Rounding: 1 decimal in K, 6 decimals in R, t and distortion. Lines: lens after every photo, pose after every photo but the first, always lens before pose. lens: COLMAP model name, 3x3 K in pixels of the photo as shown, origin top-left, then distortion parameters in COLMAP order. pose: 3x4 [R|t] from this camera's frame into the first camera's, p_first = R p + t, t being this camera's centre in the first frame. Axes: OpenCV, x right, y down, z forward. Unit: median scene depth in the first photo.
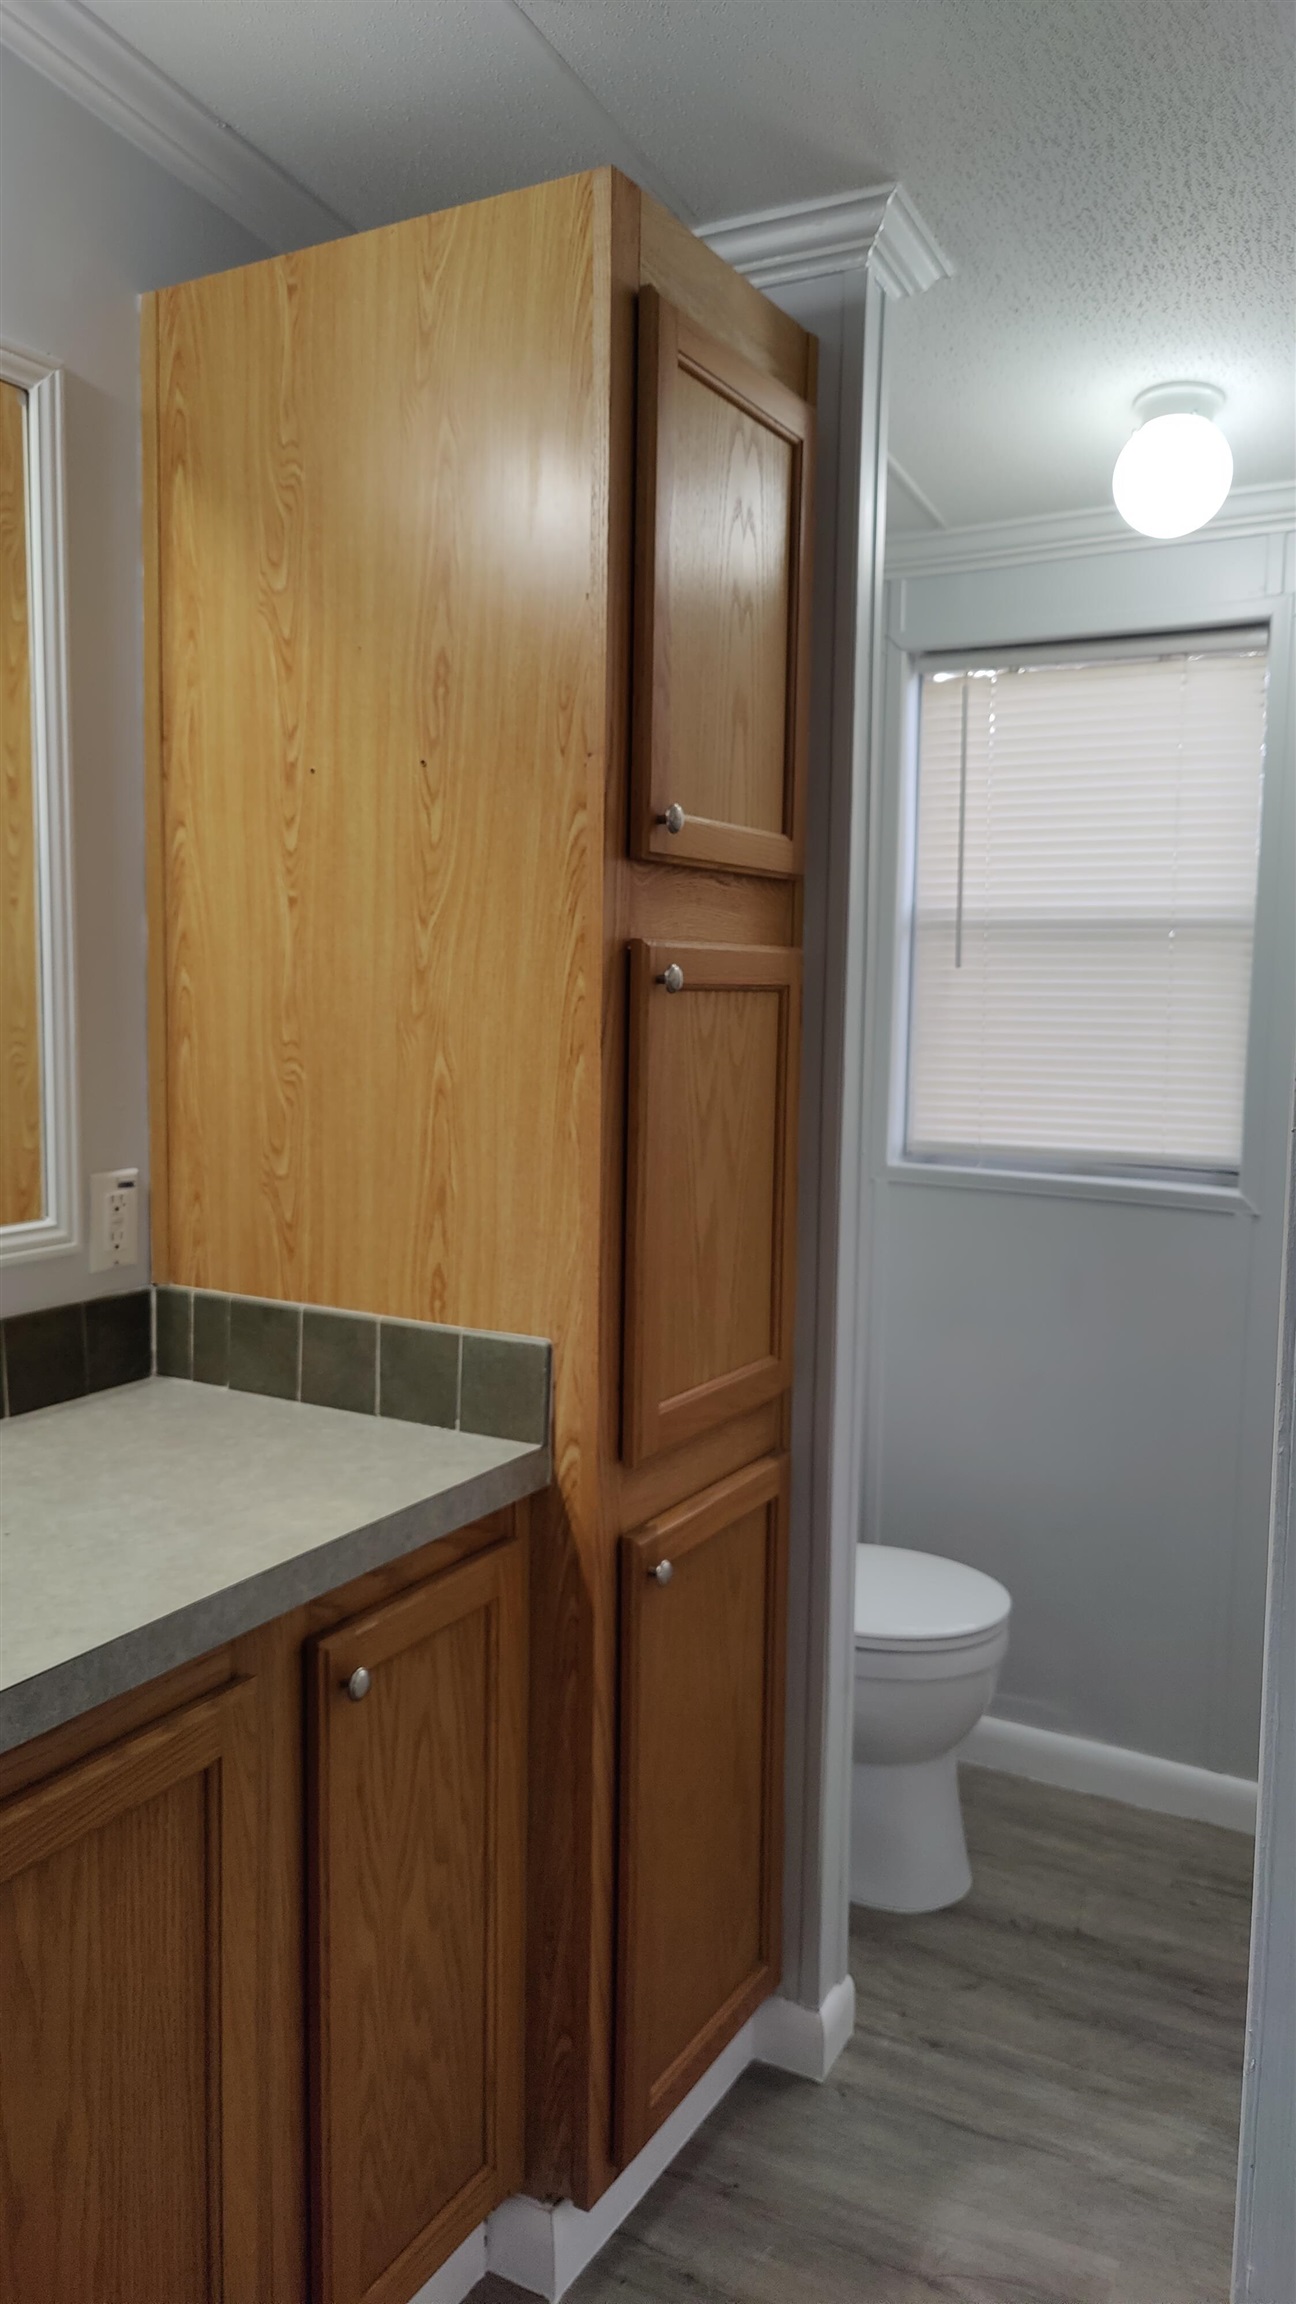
lens RADIAL K [[1639.0, 0, 651.0], [0, 1639.0, 1134.3], [0, 0, 1]] dist [-0.000564, -0.005090]
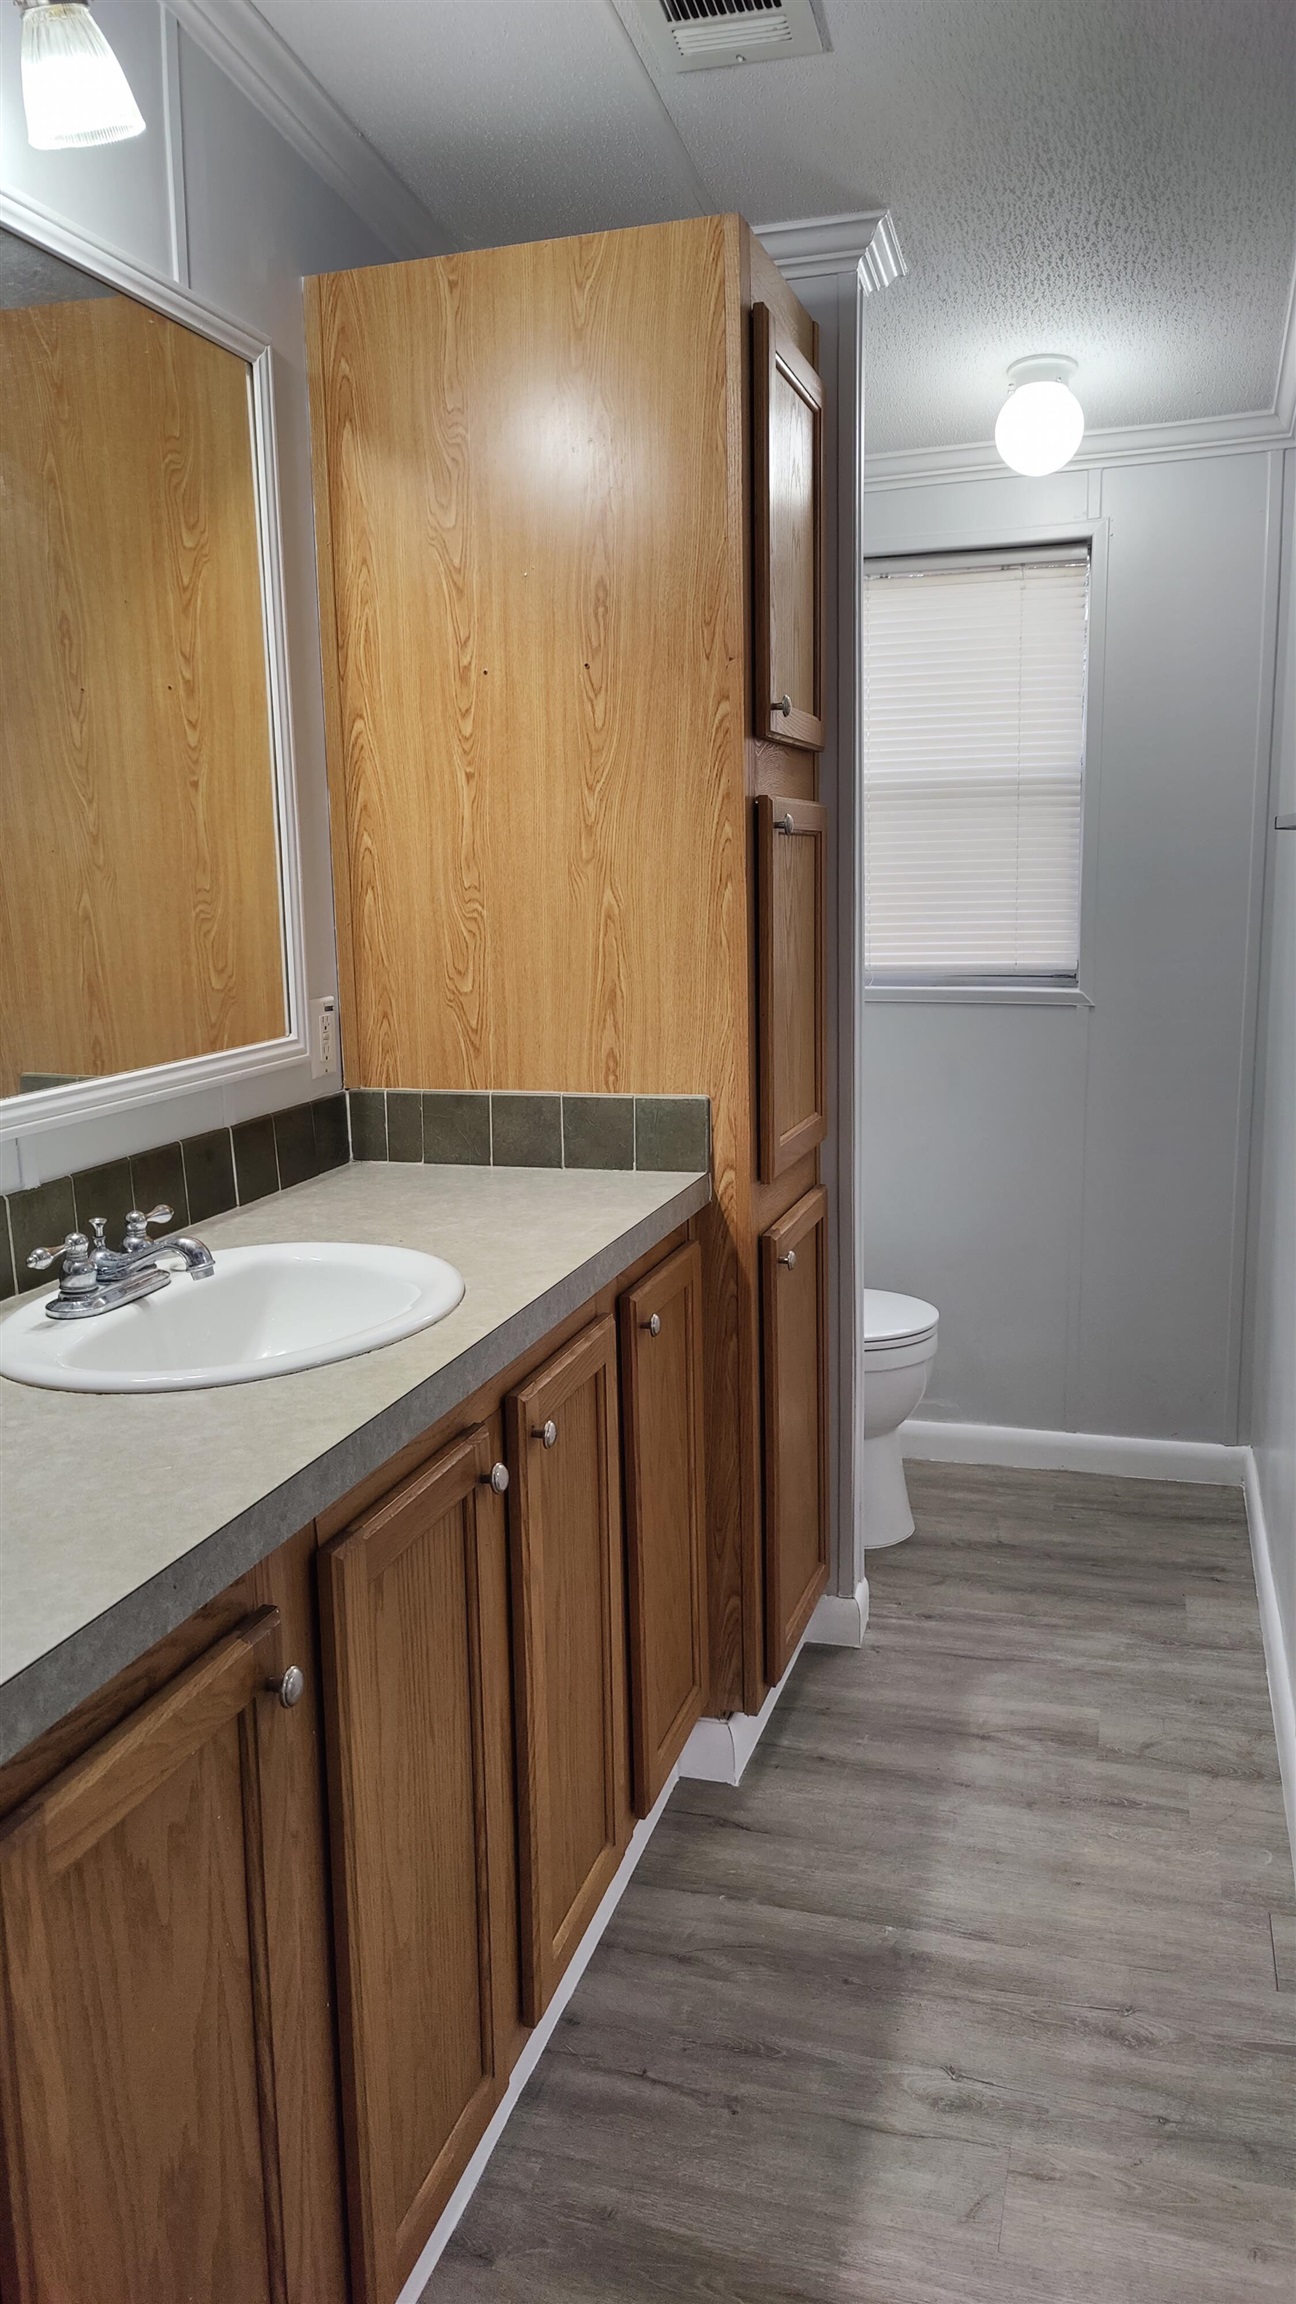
lens RADIAL K [[1629.9, 0, 648.0], [0, 1629.9, 1152.0], [0, 0, 1]] dist [0.001760, 0.000722]
pose [[0.976657, -0.072787, 0.202098, -0.361000], [0.056298, 0.994688, 0.086179, 0.048695], [-0.207297, -0.072789, 0.975566, -0.296997]]
